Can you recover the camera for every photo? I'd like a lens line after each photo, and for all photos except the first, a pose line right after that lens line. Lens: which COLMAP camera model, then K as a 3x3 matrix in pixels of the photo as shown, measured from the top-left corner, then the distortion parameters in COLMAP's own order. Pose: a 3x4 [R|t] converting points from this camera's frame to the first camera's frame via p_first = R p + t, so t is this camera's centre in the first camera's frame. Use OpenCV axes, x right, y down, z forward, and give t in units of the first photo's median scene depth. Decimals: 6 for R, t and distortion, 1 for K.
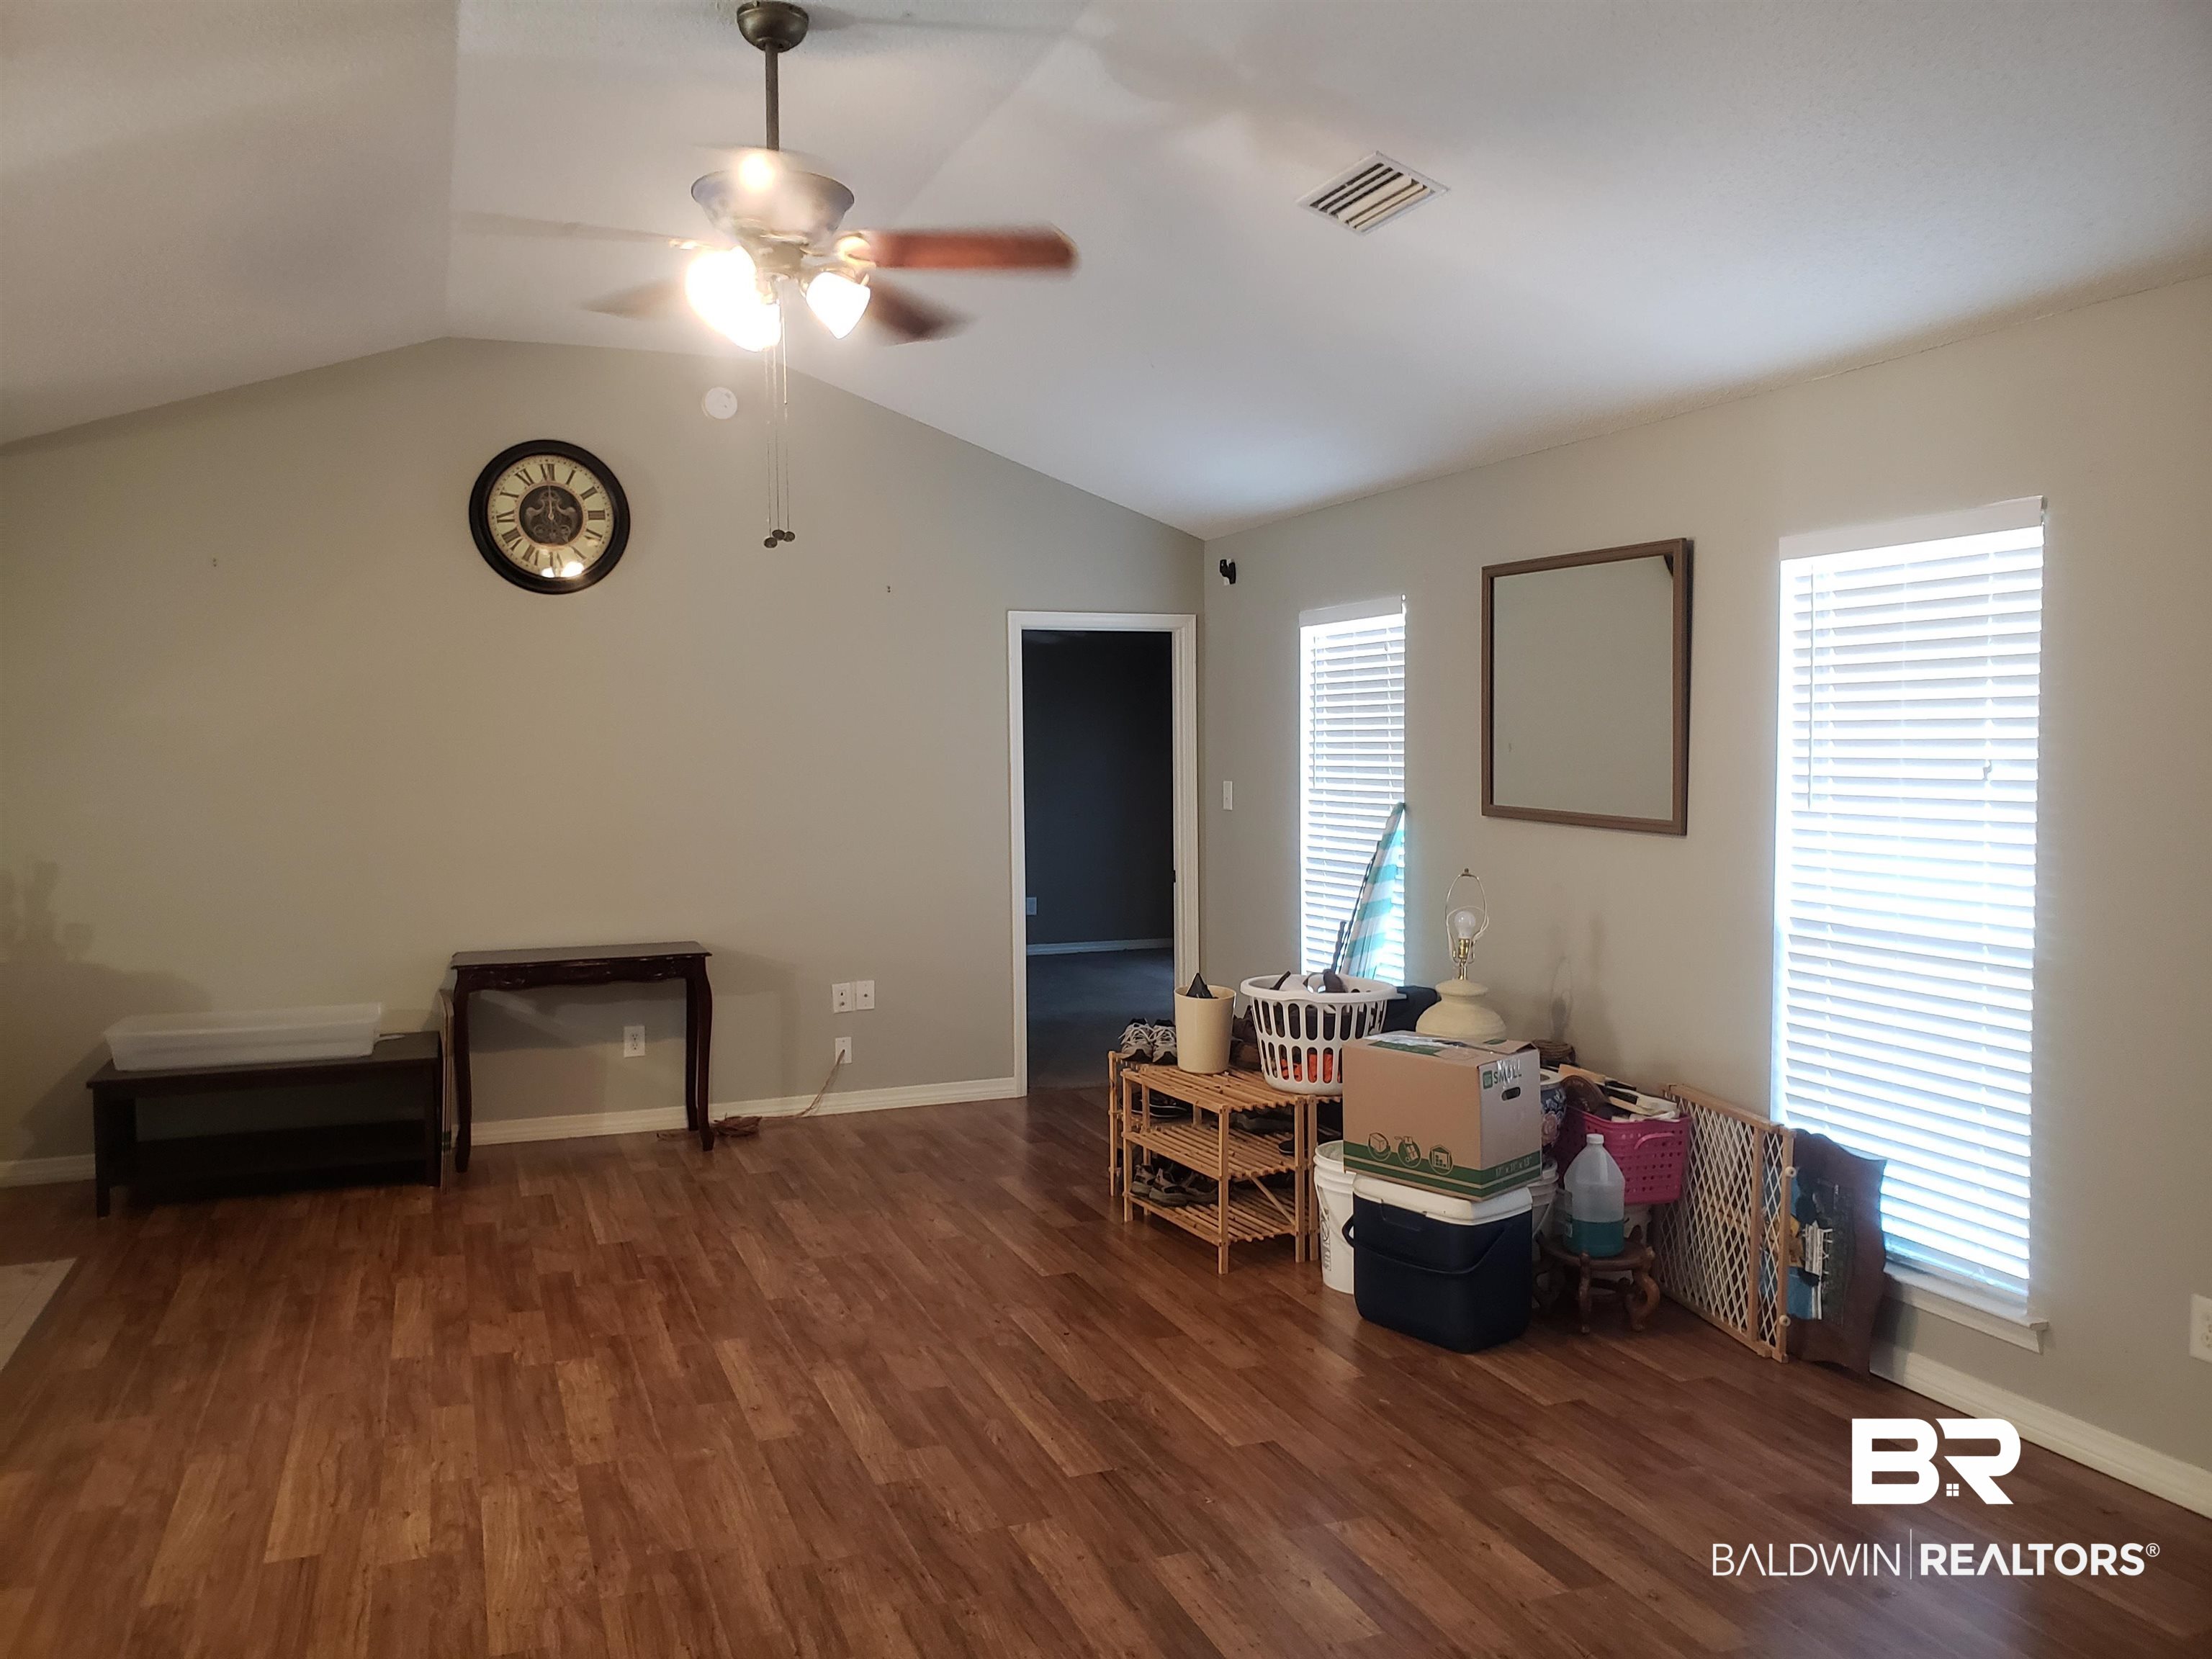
lens RADIAL K [[1687.8, 0, 1106.0], [0, 1687.8, 829.5], [0, 0, 1]] dist [-0.013066, 0.011759]
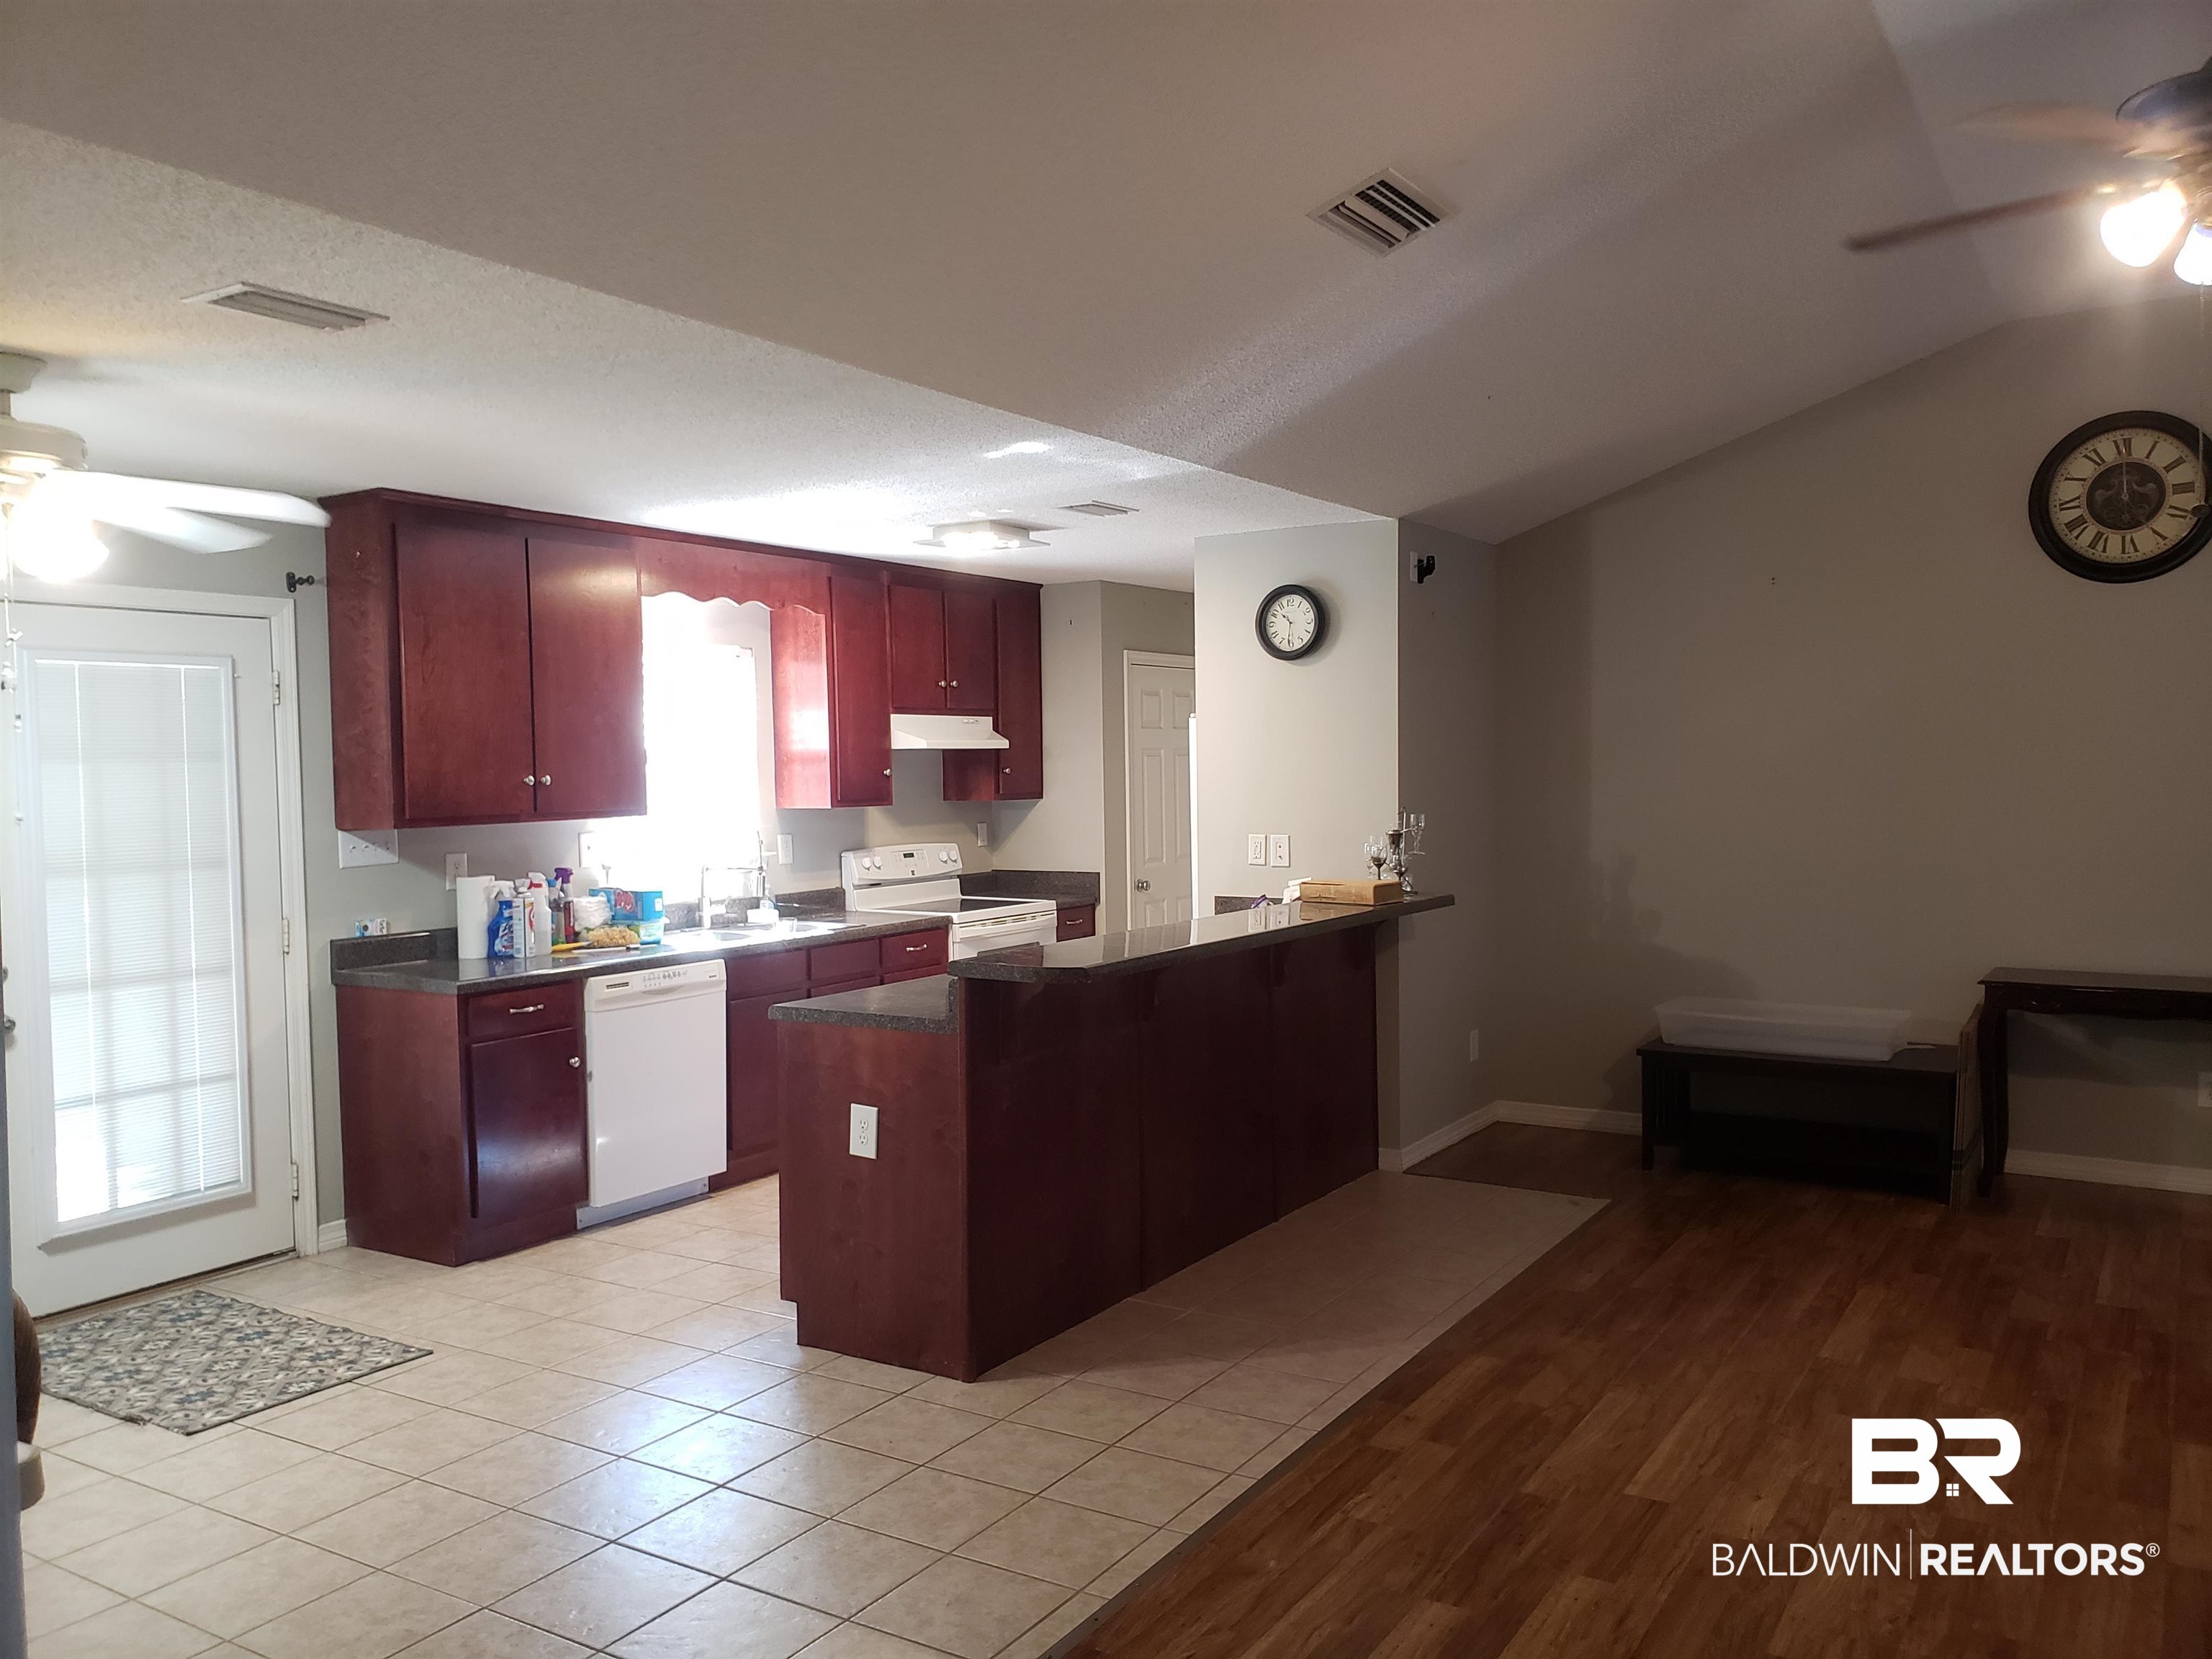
lens RADIAL K [[1685.7, 0, 1106.0], [0, 1685.7, 829.5], [0, 0, 1]] dist [0.001147, 0.002145]
pose [[0.587452, 0.027635, -0.808787, 0.123781], [-0.027844, 0.999515, 0.013927, -0.006316], [0.808780, 0.014338, 0.587937, 0.038358]]
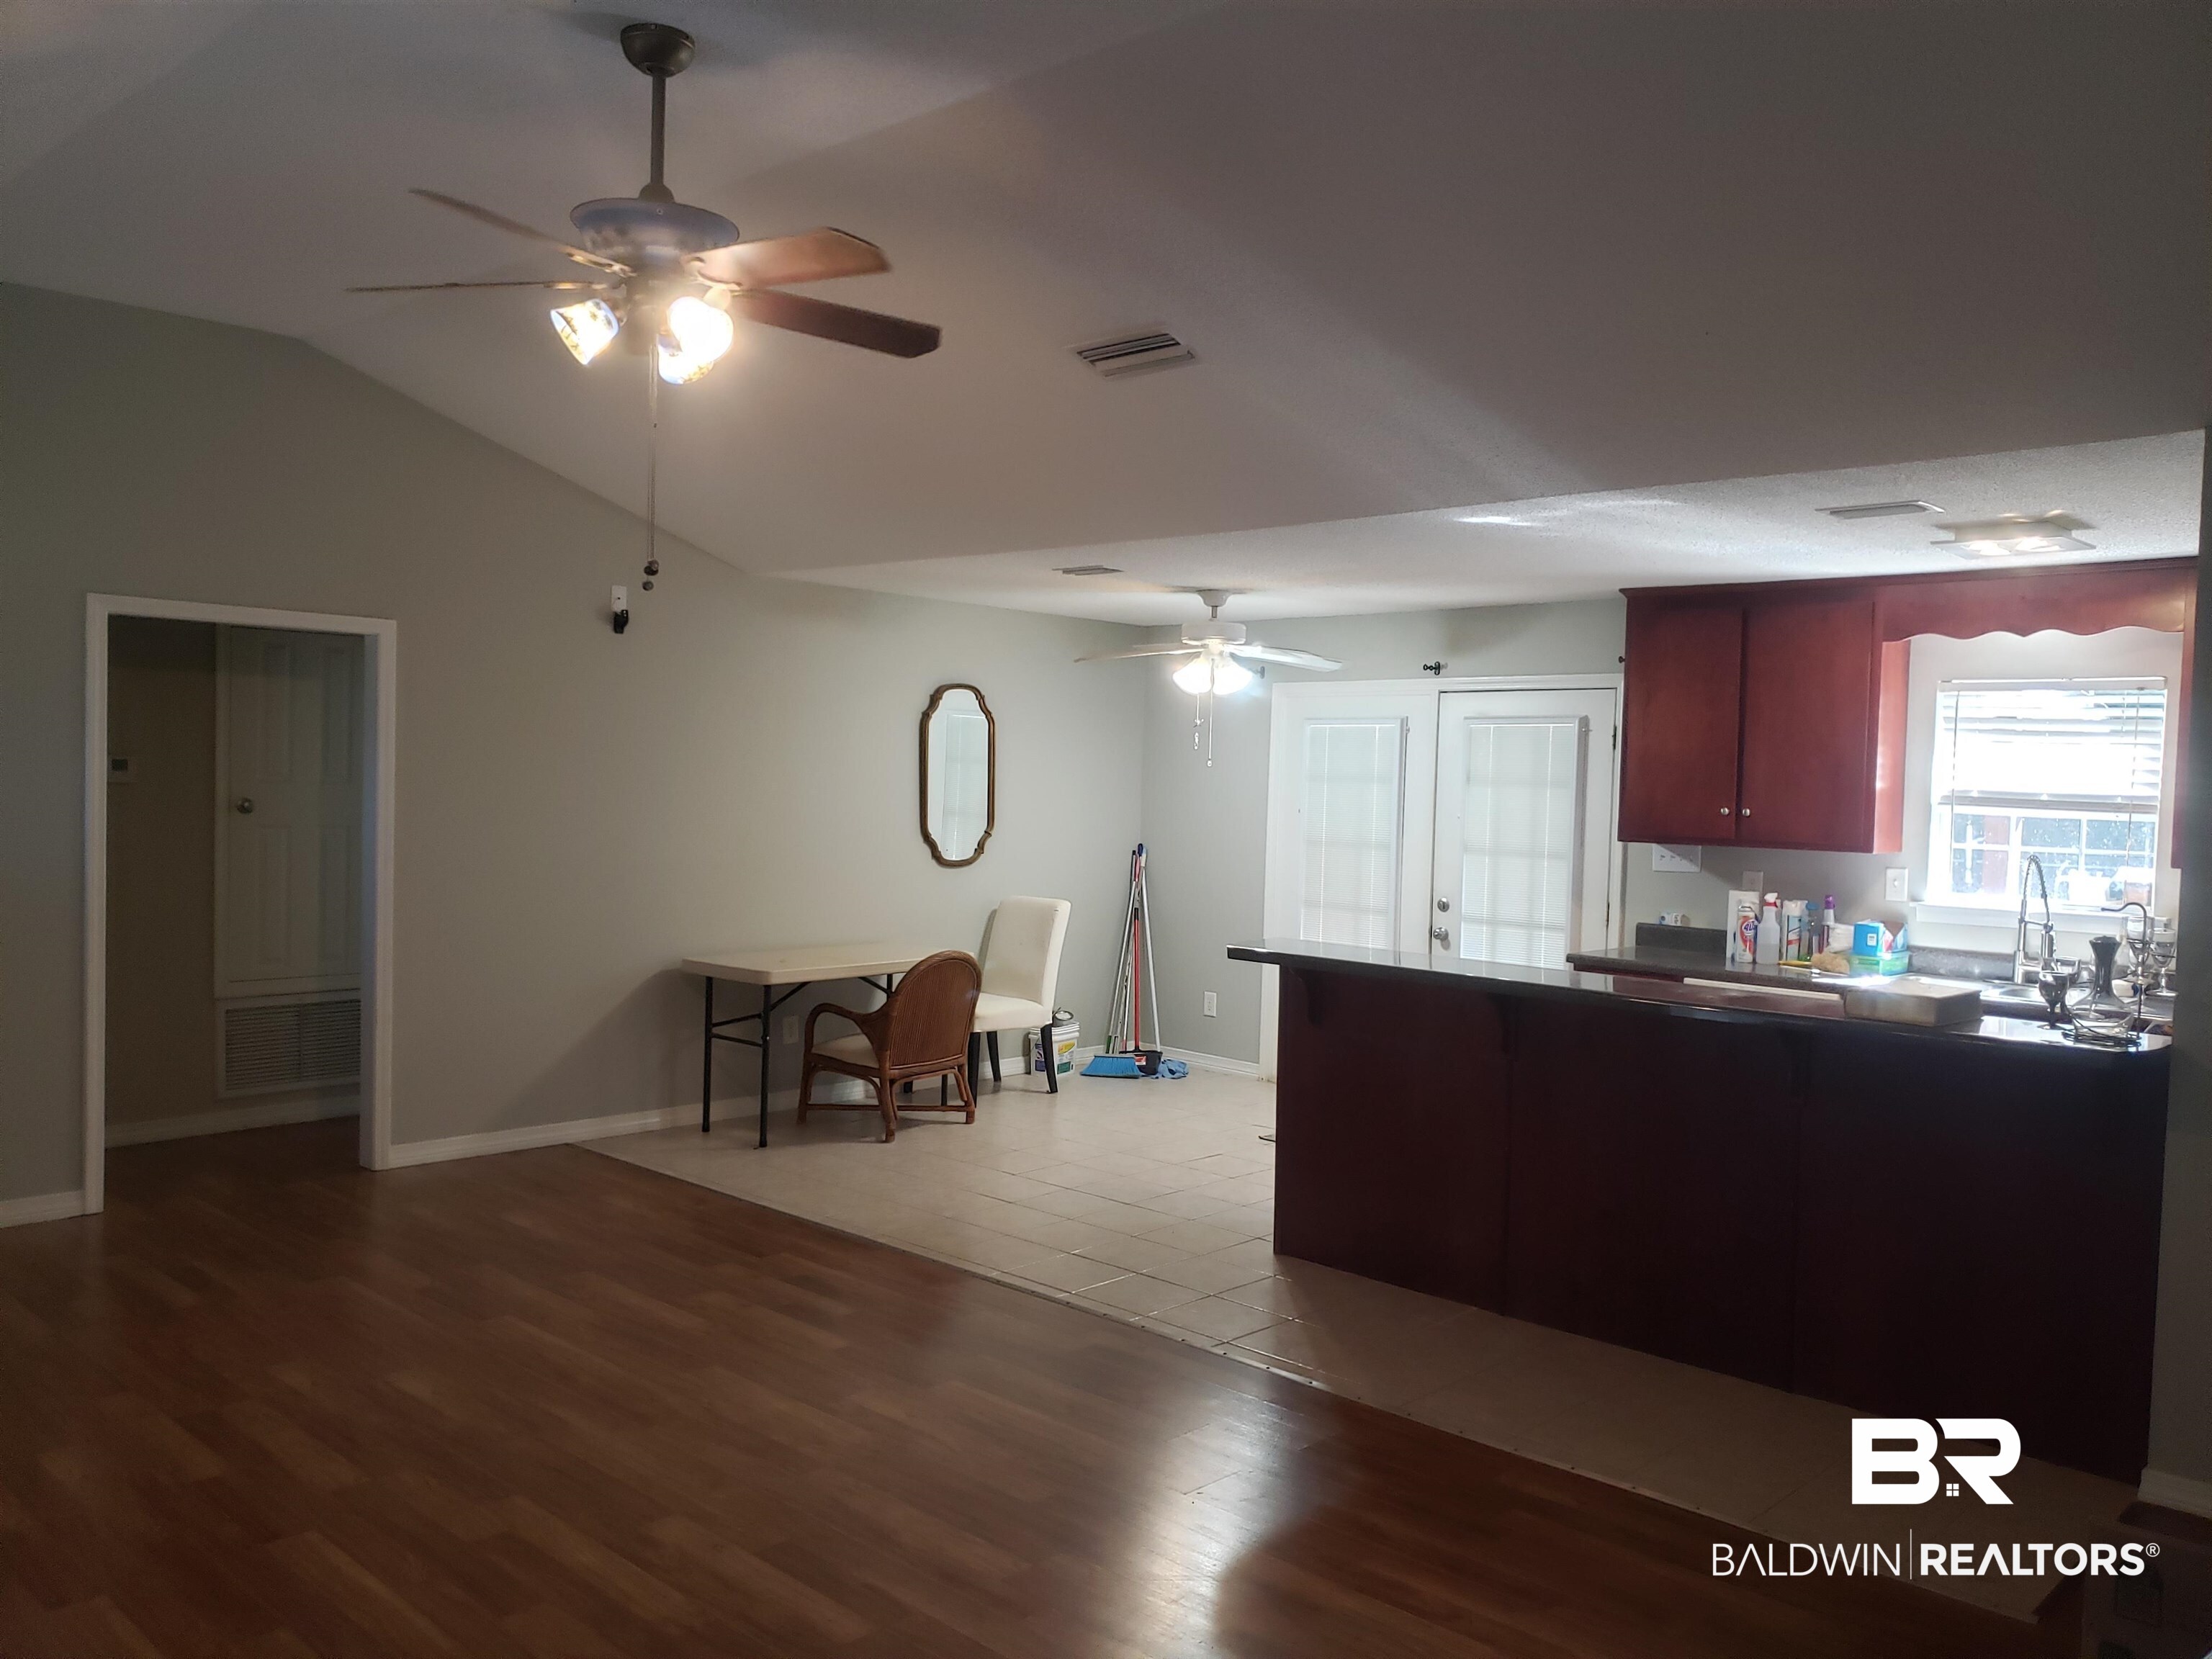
lens RADIAL K [[1658.5, 0, 1106.0], [0, 1658.5, 829.5], [0, 0, 1]] dist [0.052273, 0.000321]
pose [[-0.896992, -0.004129, -0.442028, 0.001344], [-0.044509, 0.995718, 0.081019, -0.092825], [0.439801, 0.092348, -0.893335, 1.508662]]
